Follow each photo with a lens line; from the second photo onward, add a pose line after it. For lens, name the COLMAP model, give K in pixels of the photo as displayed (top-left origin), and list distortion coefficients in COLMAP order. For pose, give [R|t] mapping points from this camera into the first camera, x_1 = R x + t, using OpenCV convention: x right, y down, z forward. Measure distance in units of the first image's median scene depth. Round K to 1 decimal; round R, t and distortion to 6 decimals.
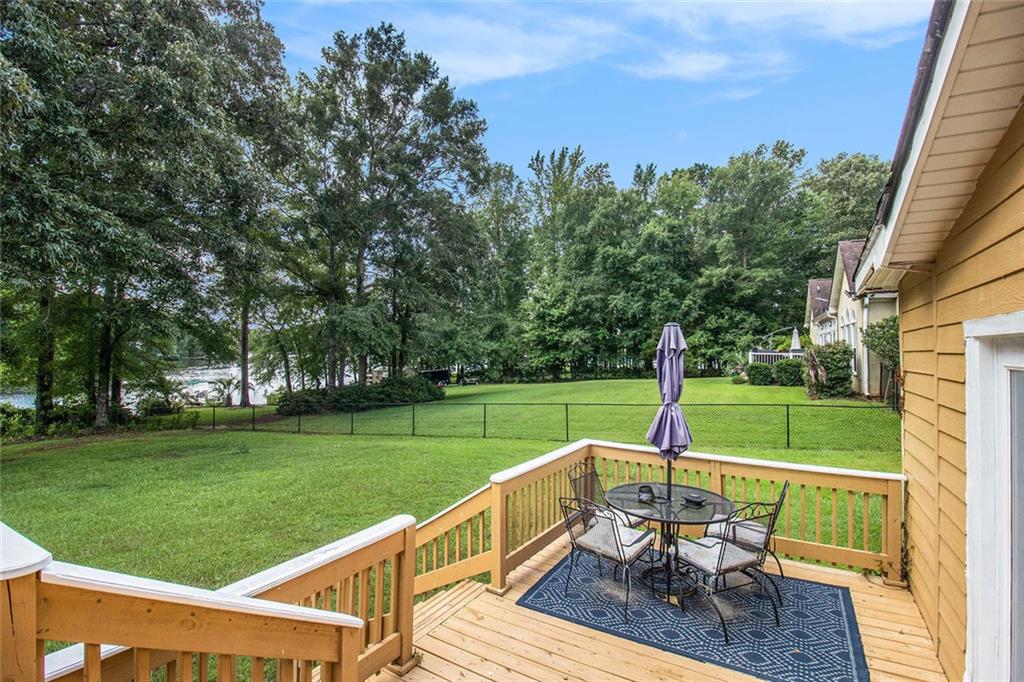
lens RADIAL K [[484.8, 0, 518.1], [0, 484.8, 342.1], [0, 0, 1]] dist [-0.024491, -0.003305]
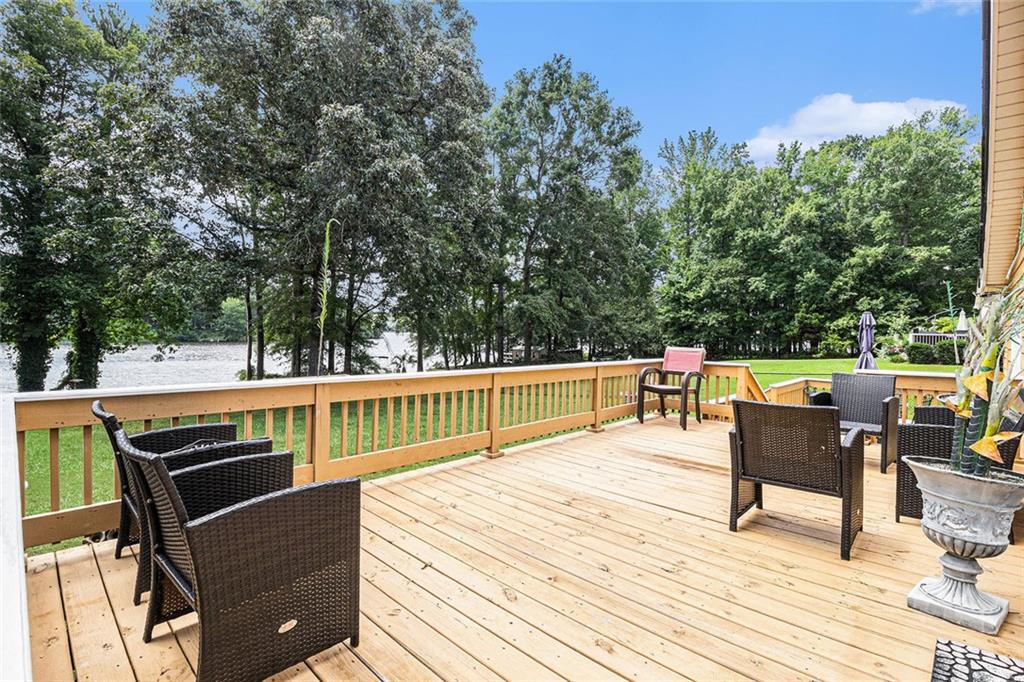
lens RADIAL K [[484.8, 0, 503.1], [0, 484.8, 338.5], [0, 0, 1]] dist [-0.024491, -0.003305]
pose [[0.966761, 0.005291, -0.255629, -0.050656], [0.001942, 0.999605, 0.028034, 0.001007], [0.255676, -0.027599, 0.966368, -0.103101]]
